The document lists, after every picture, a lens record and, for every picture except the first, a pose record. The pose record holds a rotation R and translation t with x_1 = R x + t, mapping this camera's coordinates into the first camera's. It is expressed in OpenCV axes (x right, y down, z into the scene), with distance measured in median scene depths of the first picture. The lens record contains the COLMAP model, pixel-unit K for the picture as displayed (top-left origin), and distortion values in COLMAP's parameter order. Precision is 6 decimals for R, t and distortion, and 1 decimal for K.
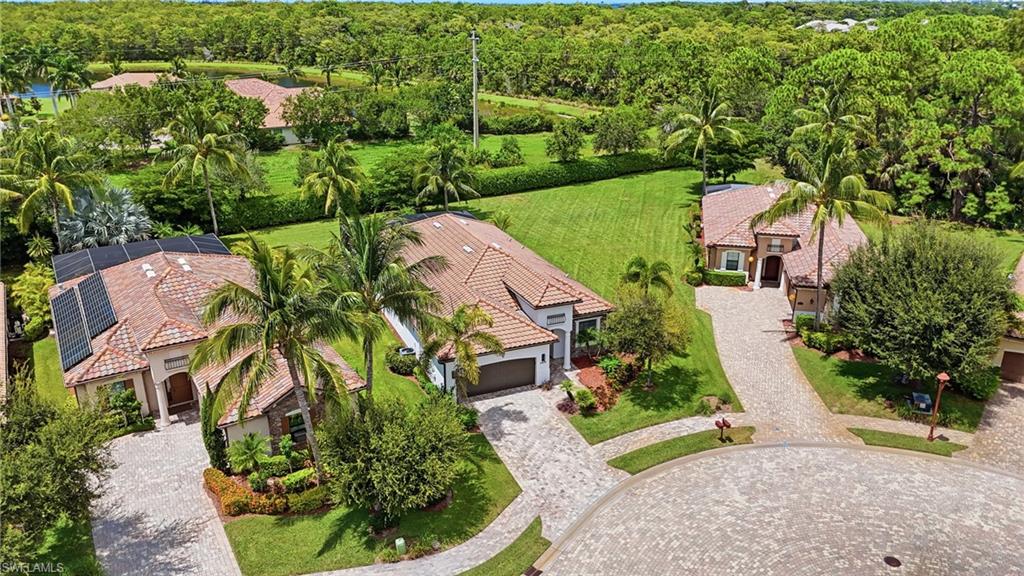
lens RADIAL K [[770.2, 0, 512.0], [0, 770.2, 288.0], [0, 0, 1]] dist [0.048882, 0.000059]
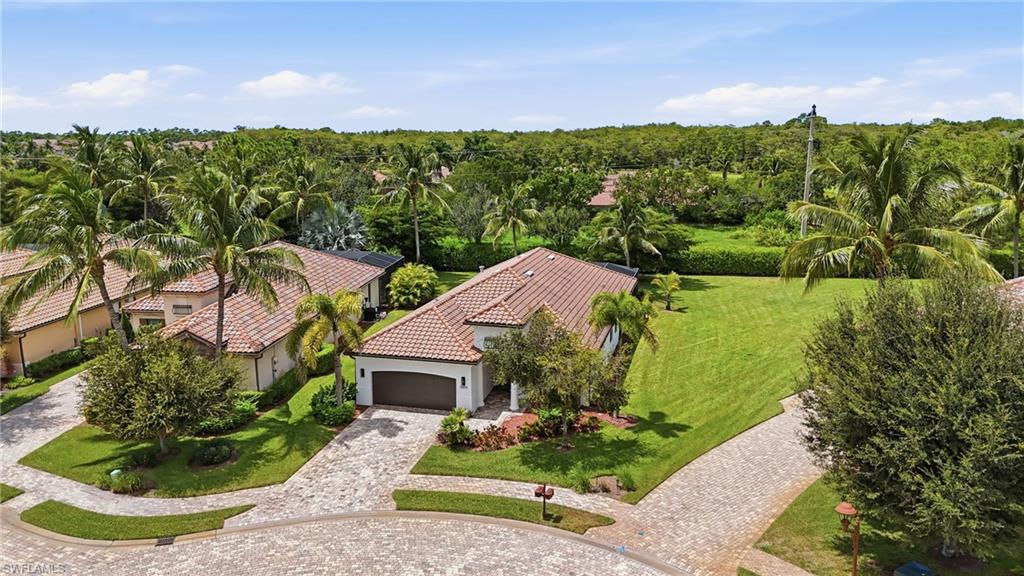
lens RADIAL K [[770.2, 0, 512.0], [0, 770.2, 288.0], [0, 0, 1]] dist [0.048882, 0.000059]
pose [[0.778559, 0.117835, -0.616410, 0.608278], [-0.216257, 0.972430, -0.087252, 0.052380], [0.589134, 0.201234, 0.782576, 0.333248]]
